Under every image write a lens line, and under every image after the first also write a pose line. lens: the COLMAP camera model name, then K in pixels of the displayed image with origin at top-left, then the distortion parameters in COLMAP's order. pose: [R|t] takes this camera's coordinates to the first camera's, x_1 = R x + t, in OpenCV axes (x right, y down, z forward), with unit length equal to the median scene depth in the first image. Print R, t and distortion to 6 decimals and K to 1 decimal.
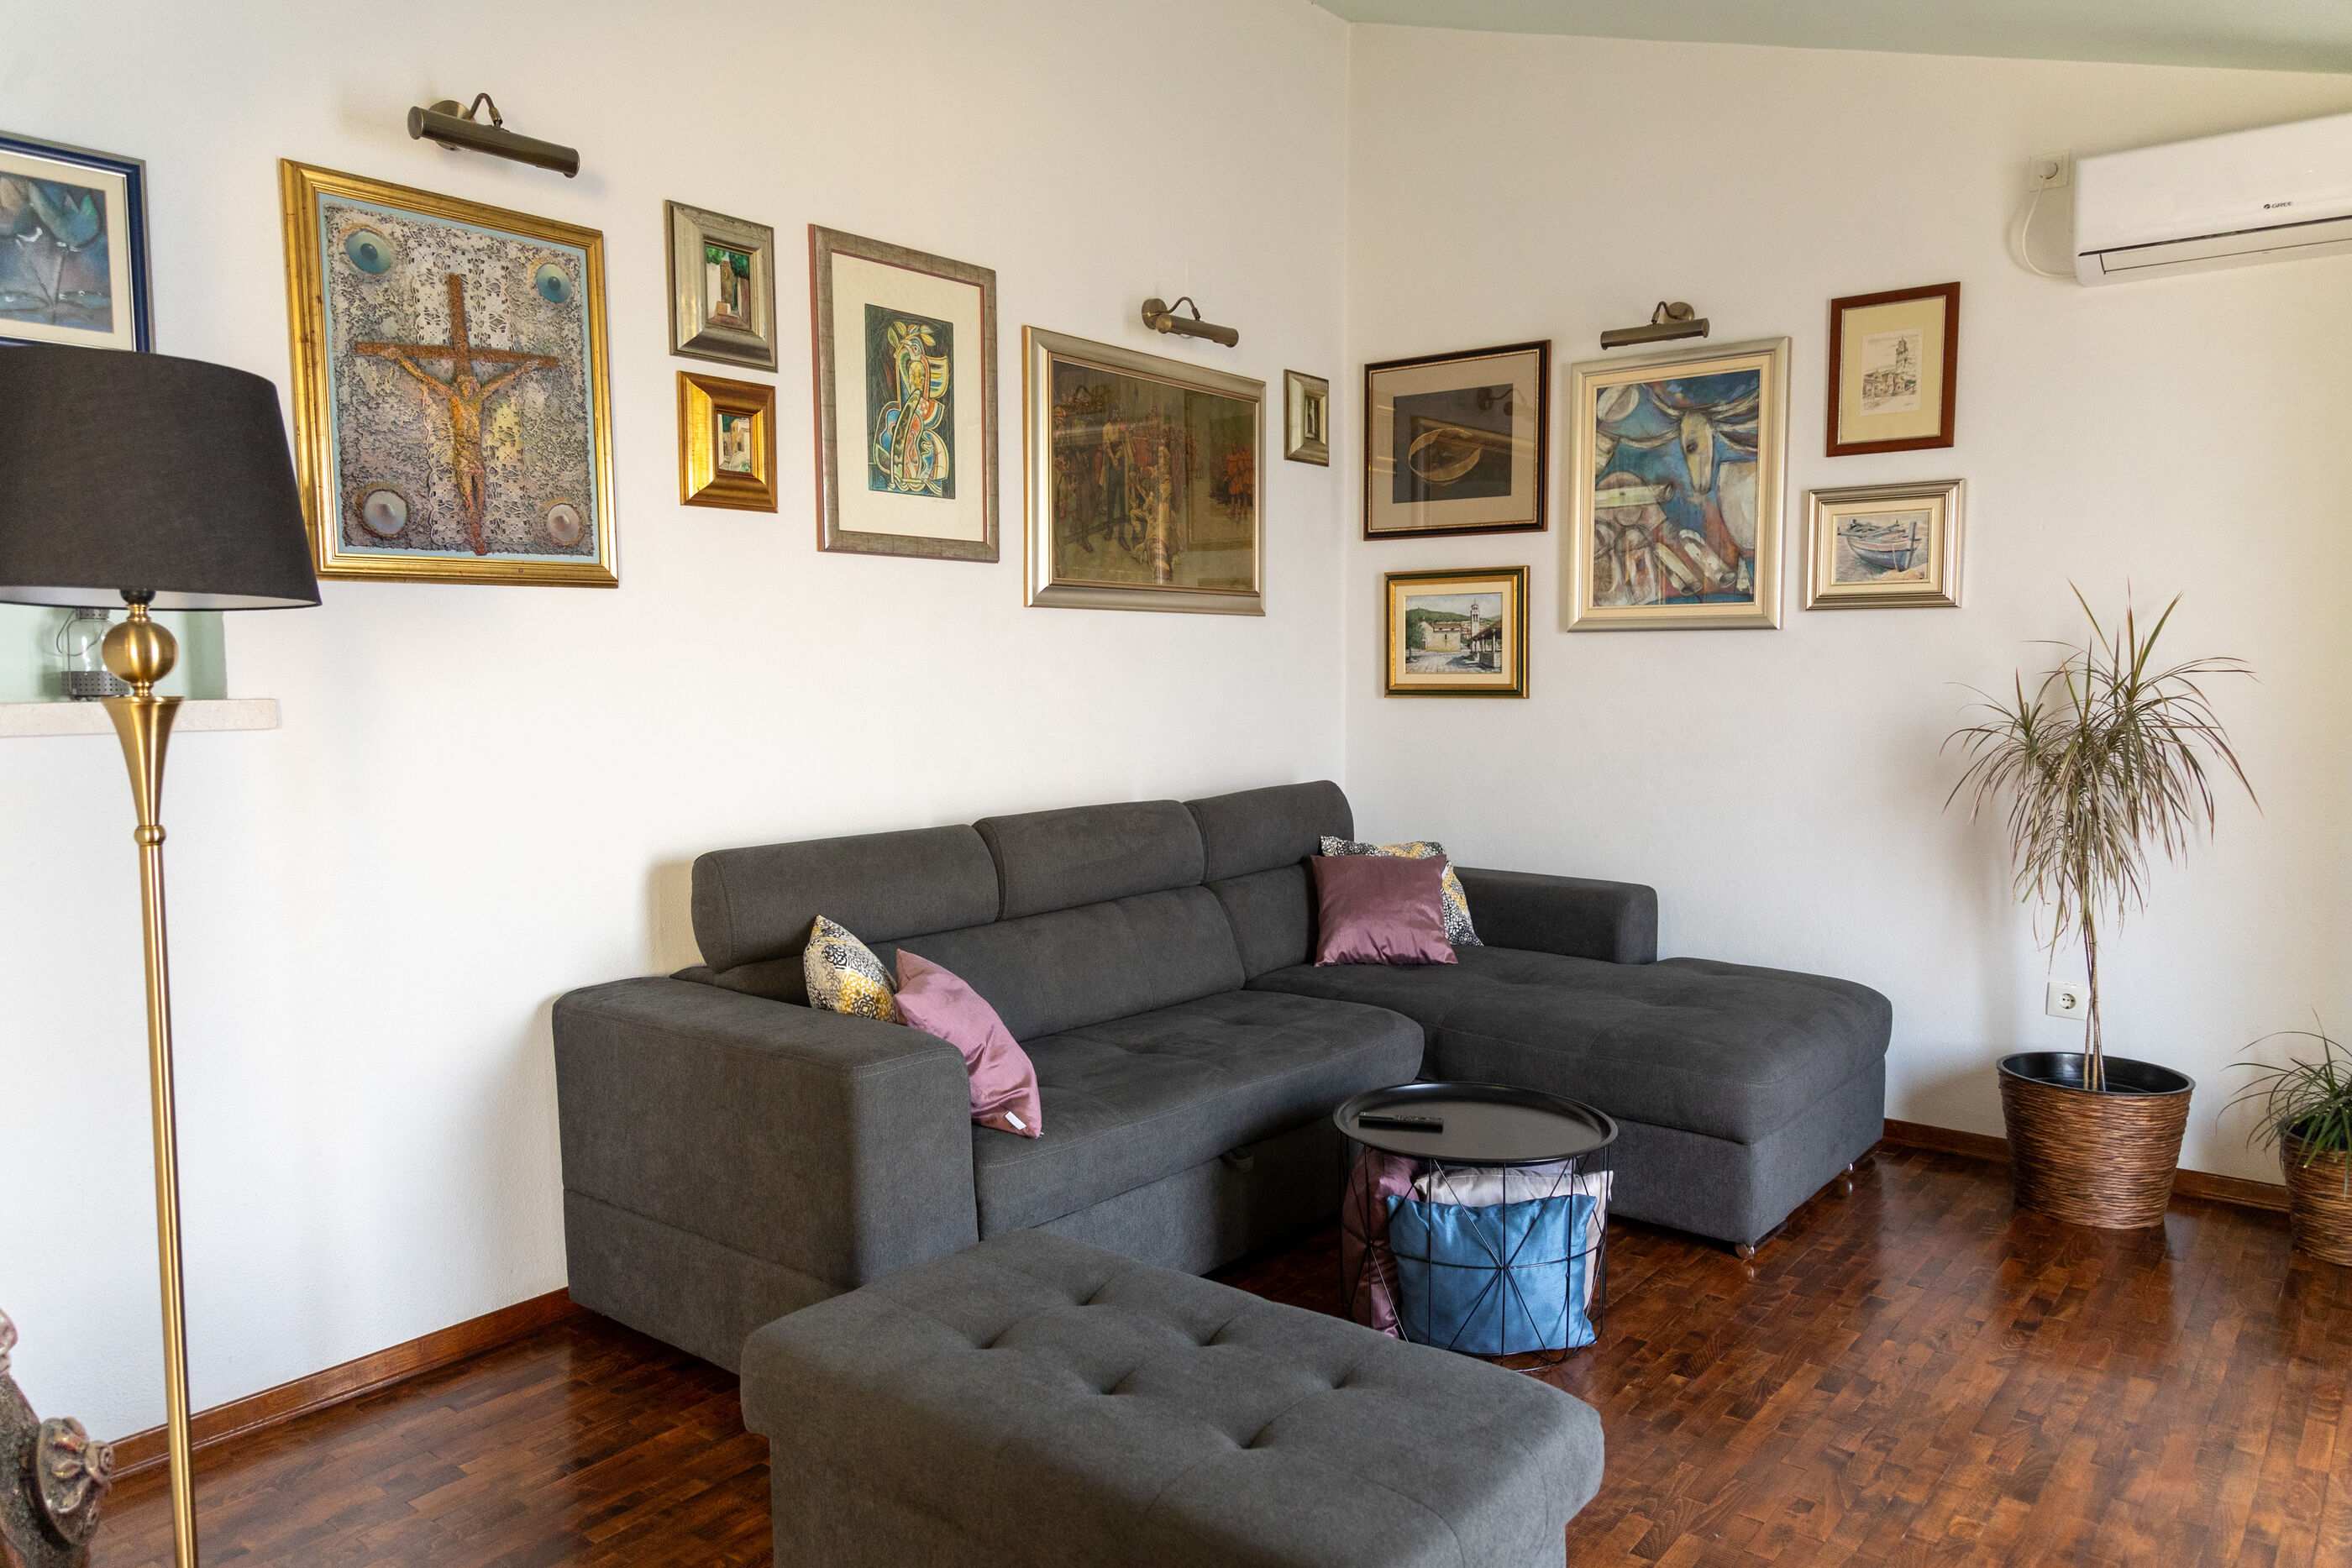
lens RADIAL K [[1599.2, 0, 1176.0], [0, 1599.2, 784.0], [0, 0, 1]] dist [0.016356, -0.023381]
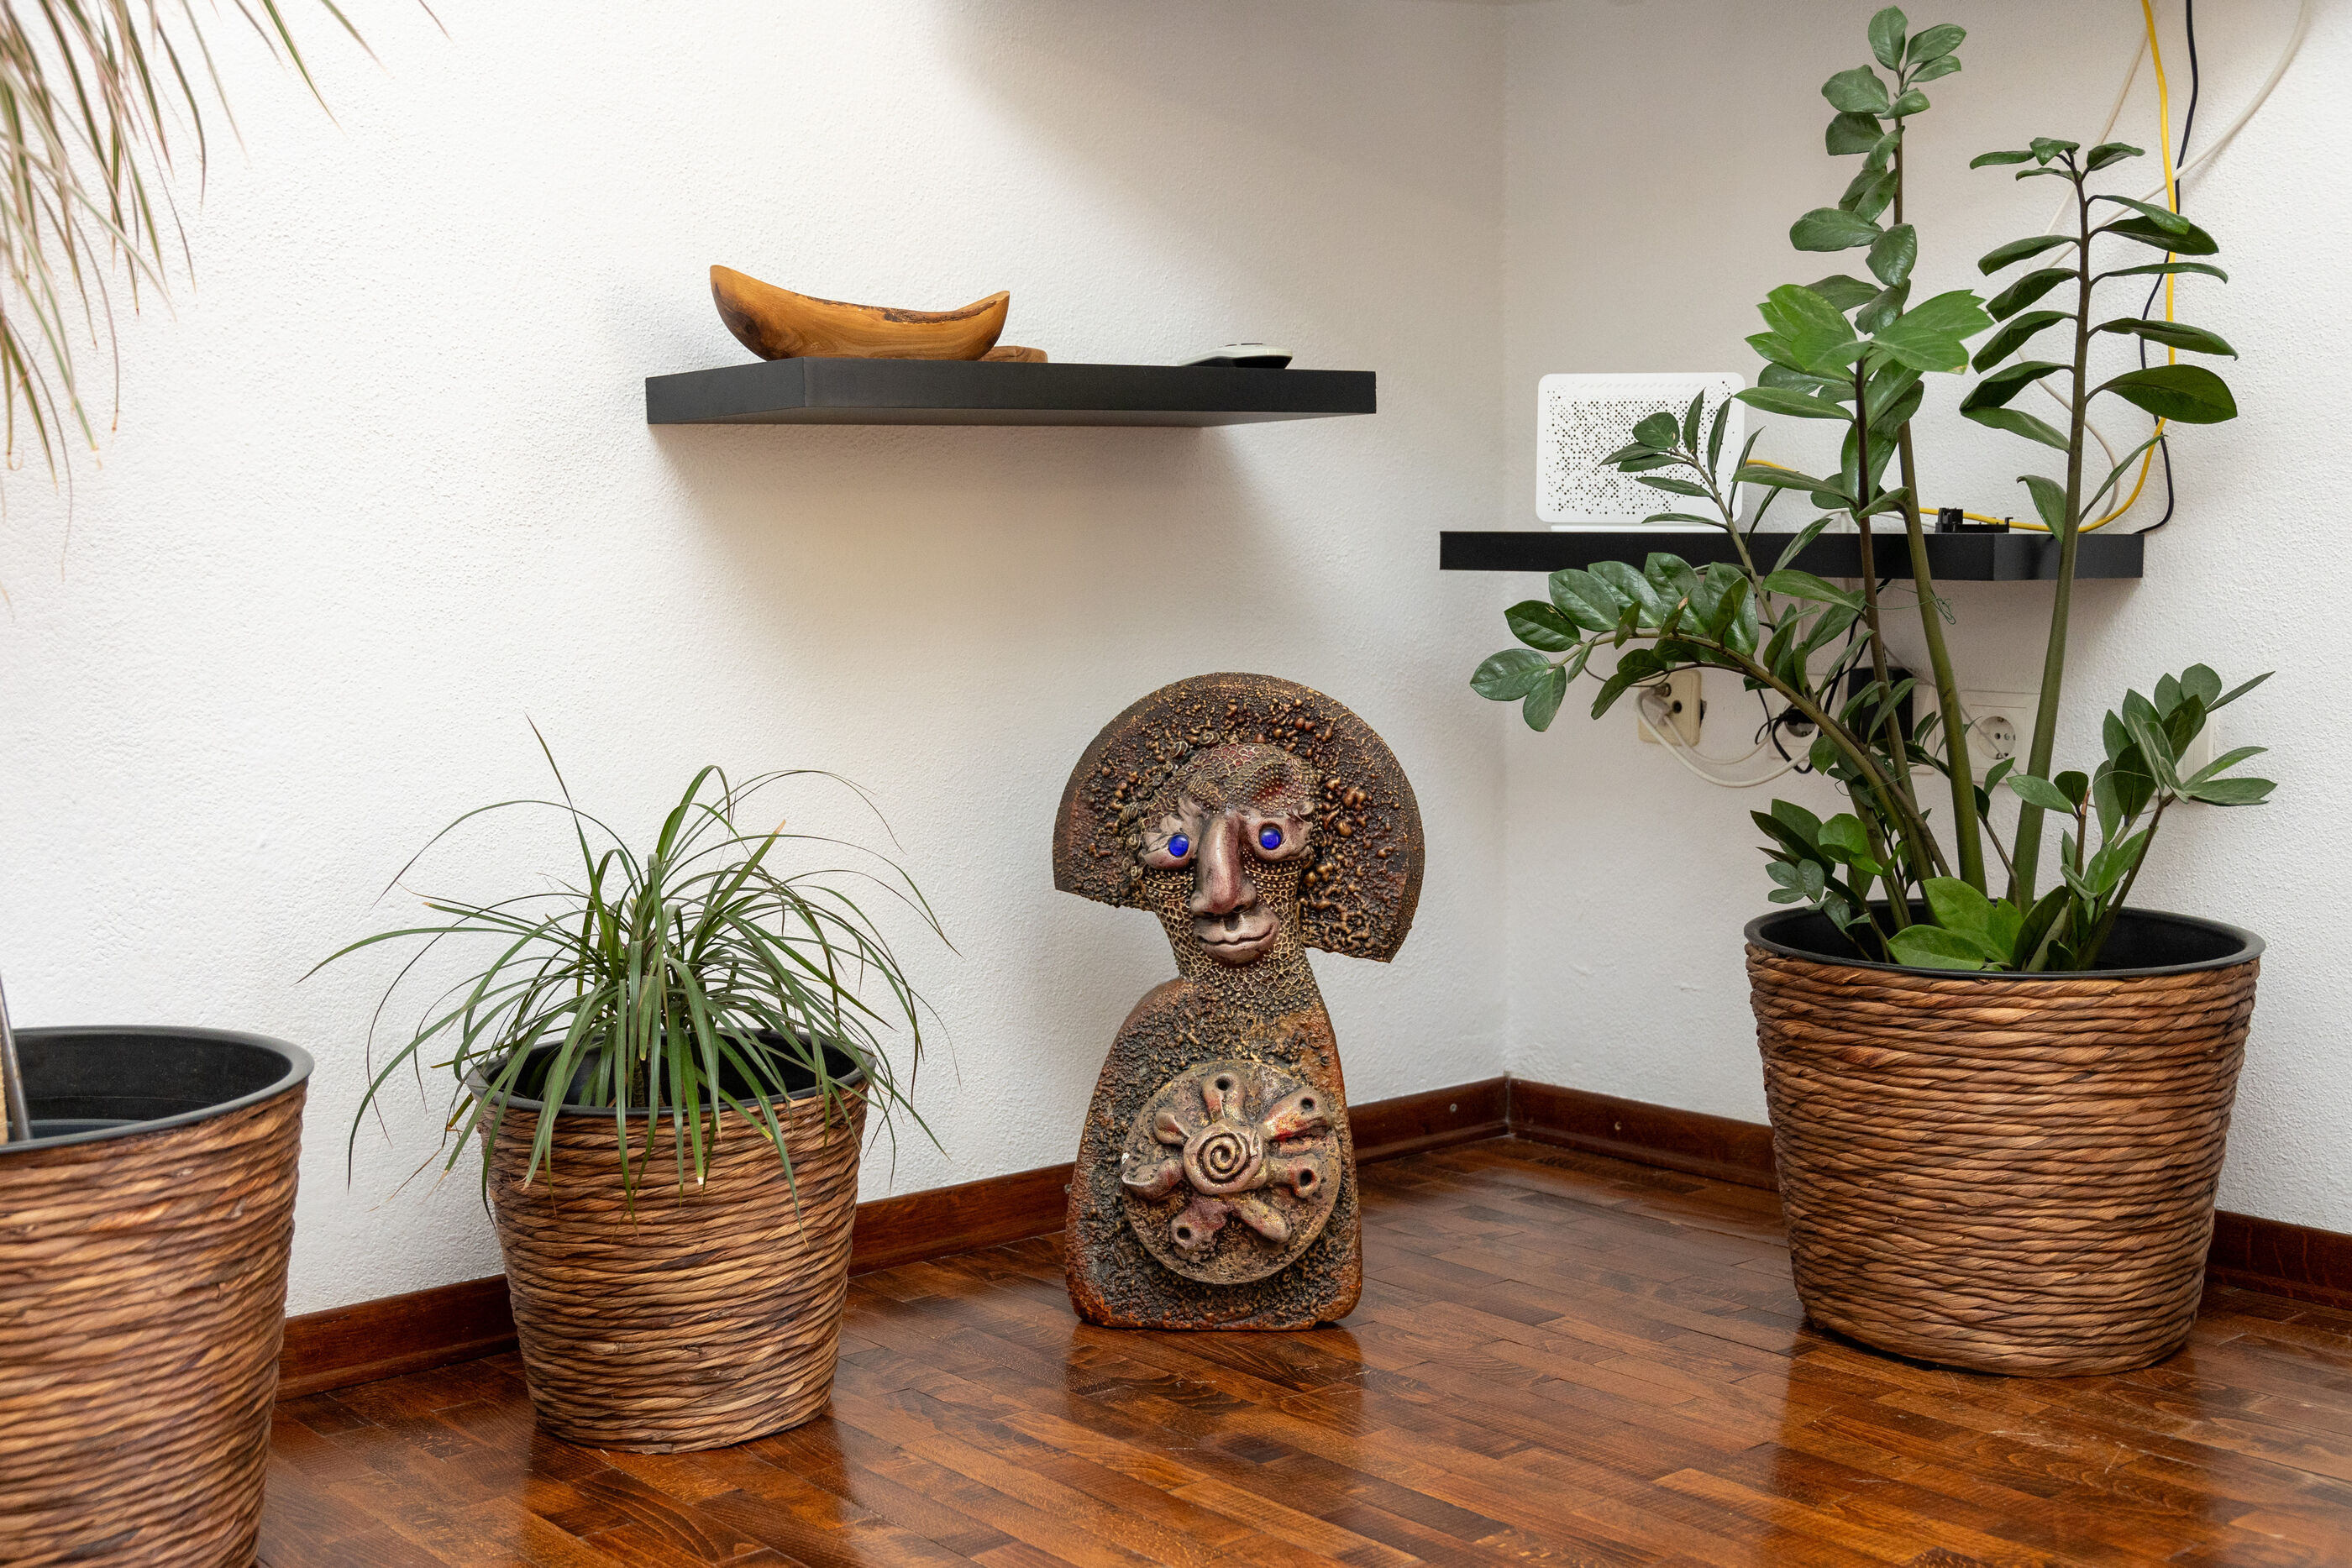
lens RADIAL K [[2789.2, 0, 1176.0], [0, 2789.2, 784.0], [0, 0, 1]] dist [0.030428, 0.012785]
pose [[0.172743, -0.097756, 0.980104, 0.137297], [0.077905, 0.993301, 0.085341, 0.091848], [-0.981881, 0.061613, 0.179201, 0.613995]]
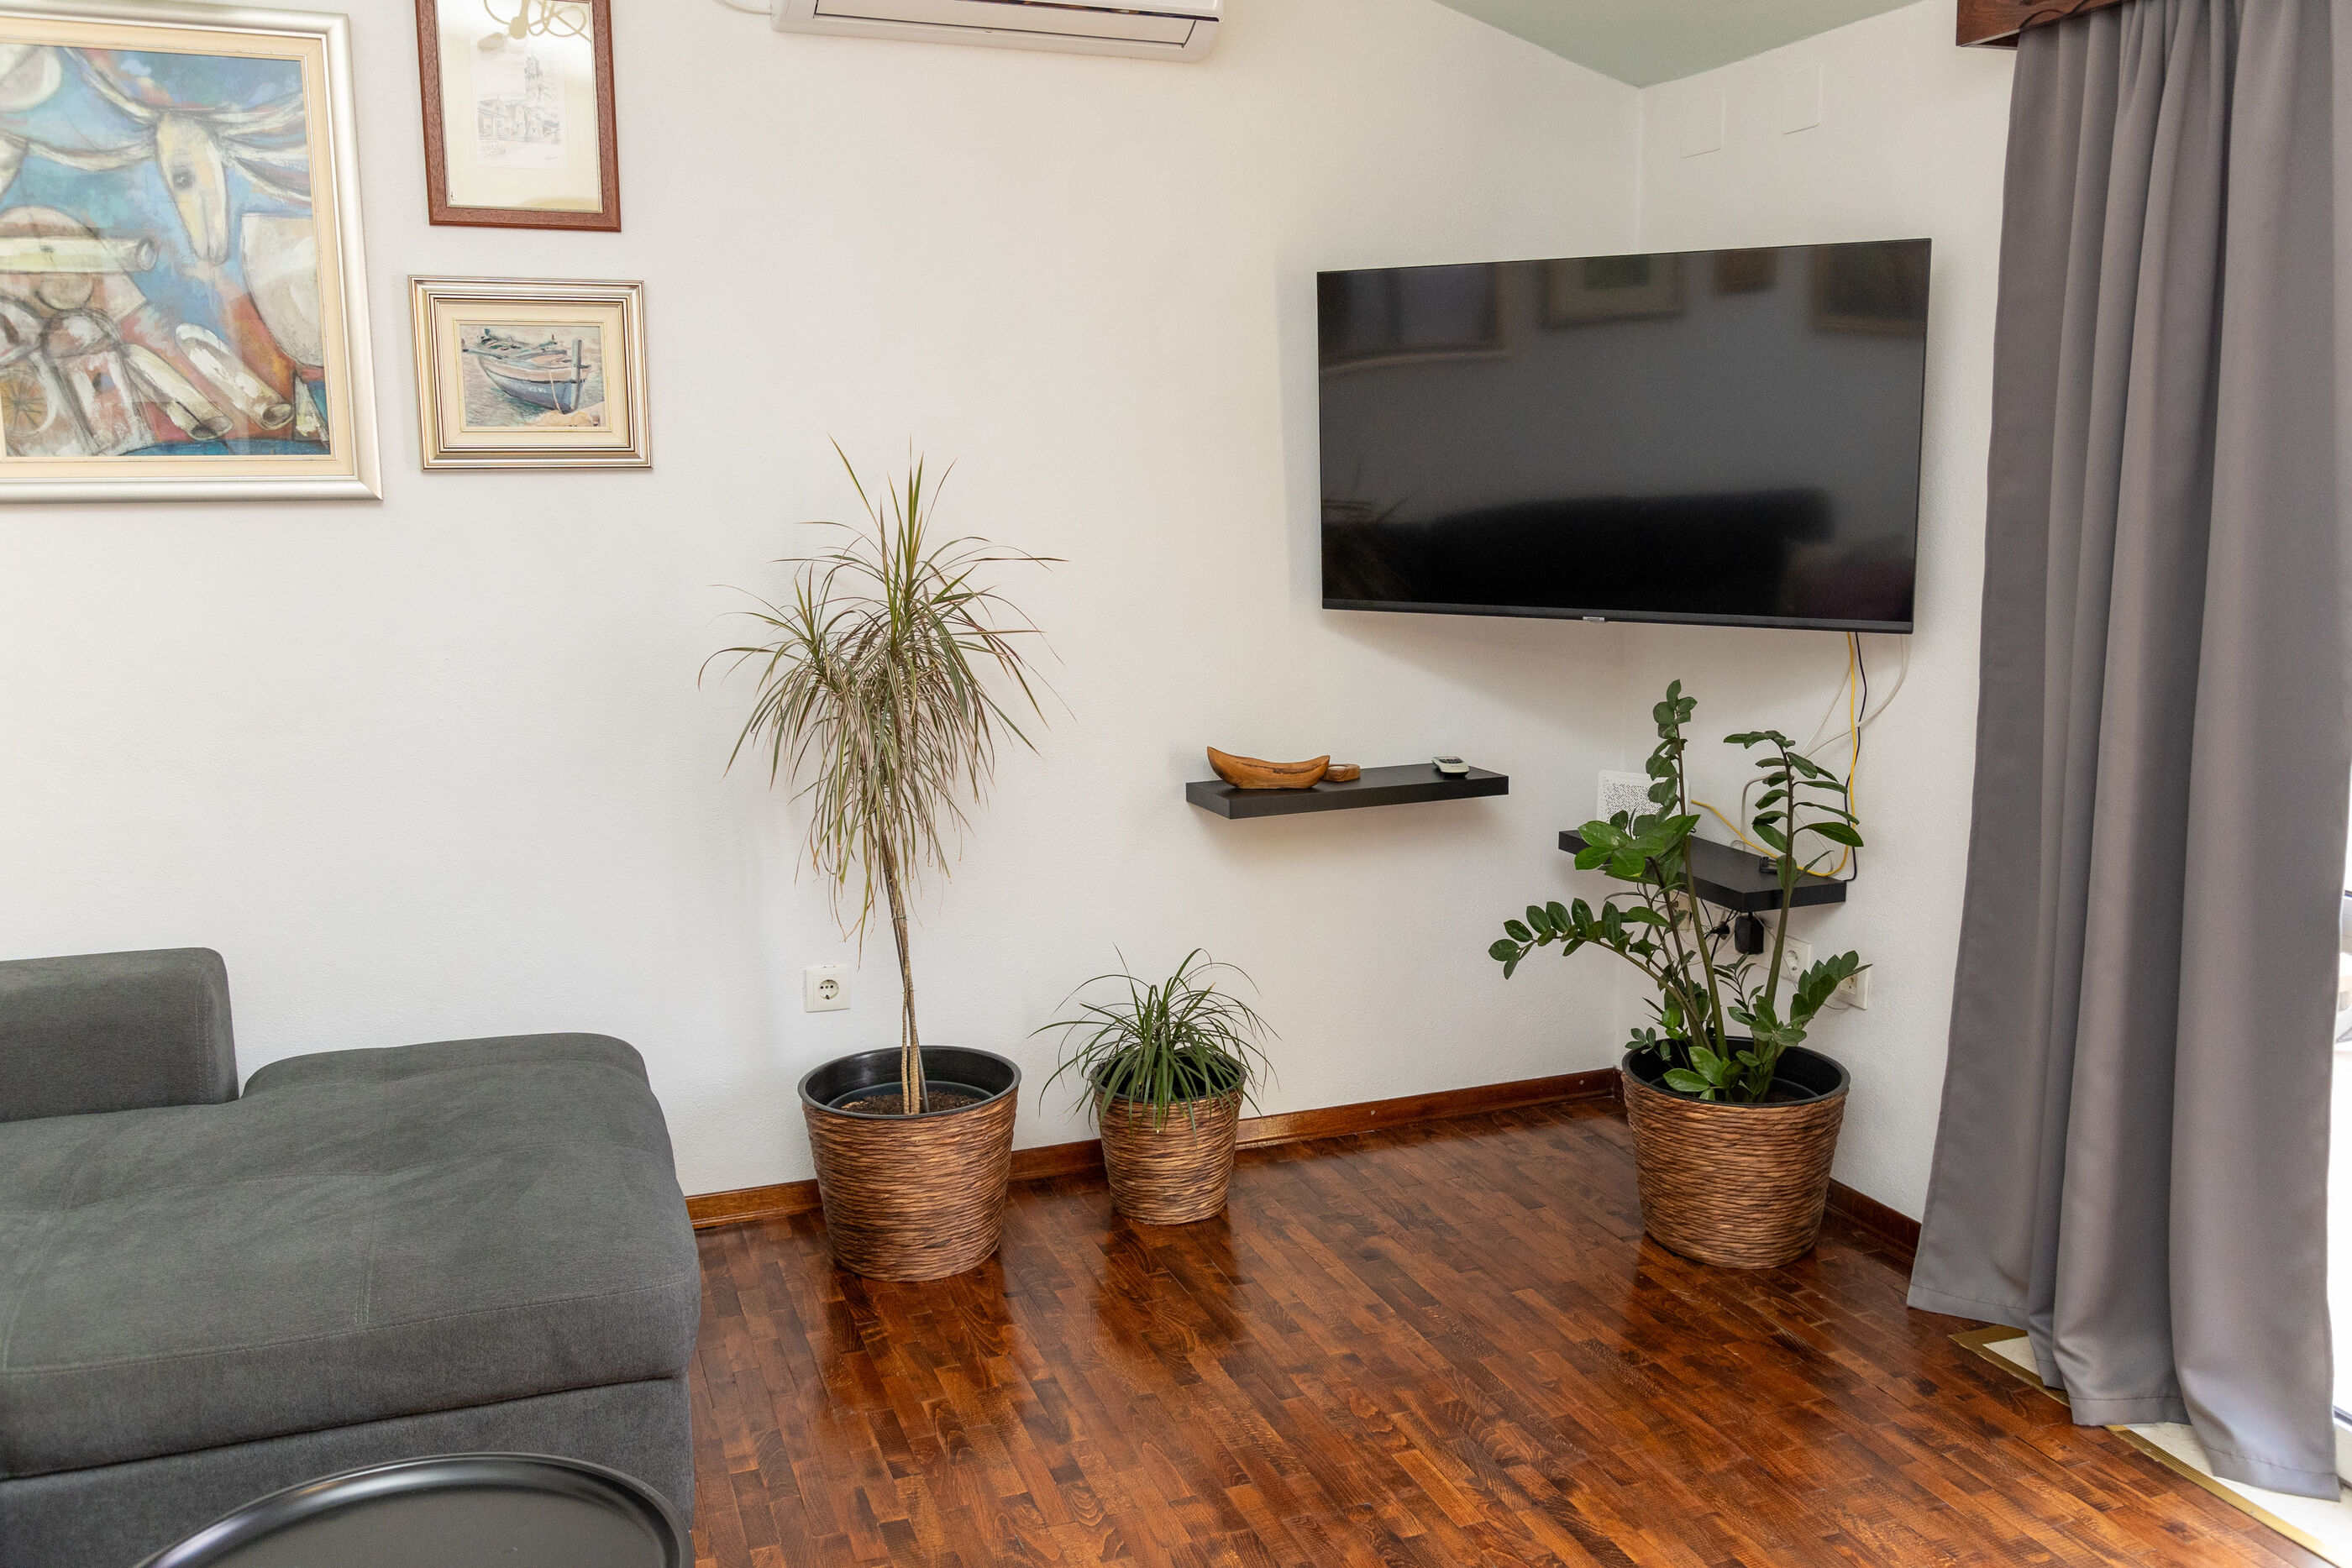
lens RADIAL K [[1823.0, 0, 1176.9], [0, 1823.0, 750.6], [0, 0, 1]] dist [-0.008452, 0.001239]
pose [[0.502504, -0.128597, 0.854958, -0.081309], [0.071276, 0.991672, 0.107268, -0.053453], [-0.861632, 0.007035, 0.507485, 0.375166]]
